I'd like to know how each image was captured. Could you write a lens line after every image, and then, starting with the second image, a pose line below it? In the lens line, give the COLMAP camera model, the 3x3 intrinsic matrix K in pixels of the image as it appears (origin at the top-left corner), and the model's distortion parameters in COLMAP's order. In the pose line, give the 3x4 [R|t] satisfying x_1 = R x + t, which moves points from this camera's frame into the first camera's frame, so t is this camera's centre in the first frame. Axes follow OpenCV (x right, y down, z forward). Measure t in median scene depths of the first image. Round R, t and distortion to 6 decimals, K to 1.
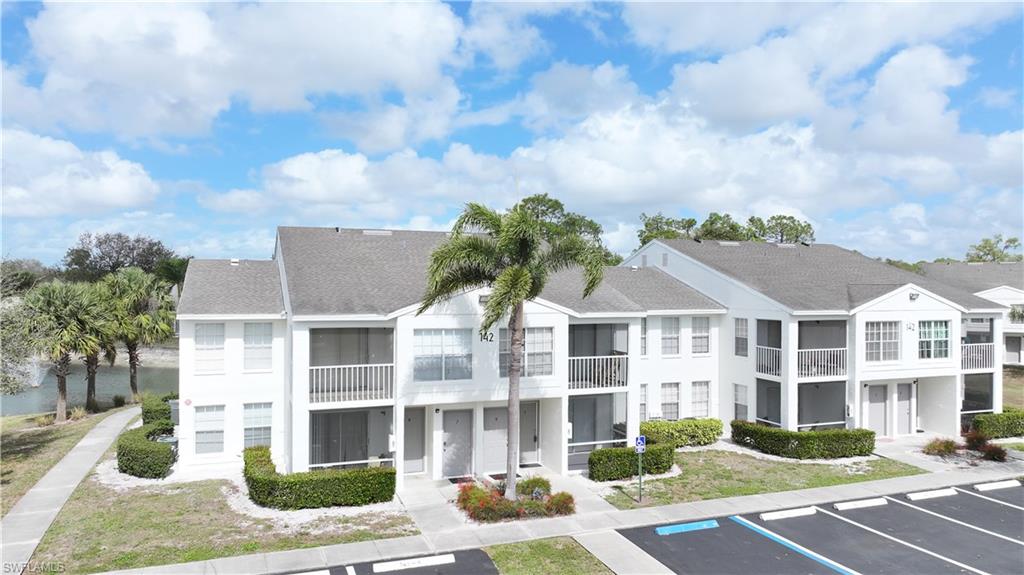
lens RADIAL K [[716.9, 0, 511.8], [0, 716.9, 282.4], [0, 0, 1]] dist [-0.010473, -0.000110]
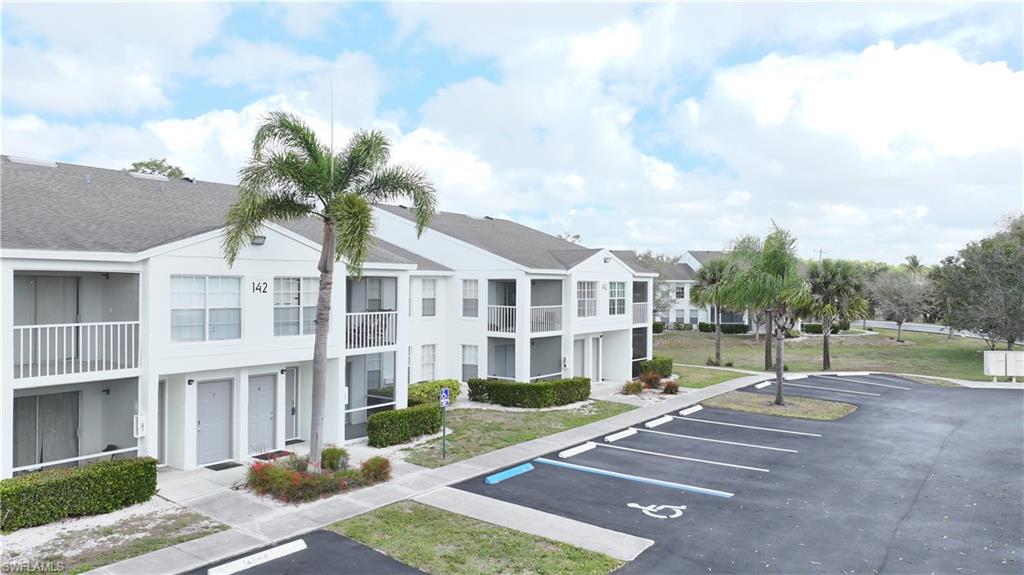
lens RADIAL K [[716.9, 0, 513.2], [0, 716.9, 291.3], [0, 0, 1]] dist [-0.010473, -0.000110]
pose [[0.836870, -0.002961, 0.547394, -0.230683], [-0.006735, 0.999854, 0.015706, 0.063409], [-0.547360, -0.016830, 0.836728, 0.147800]]
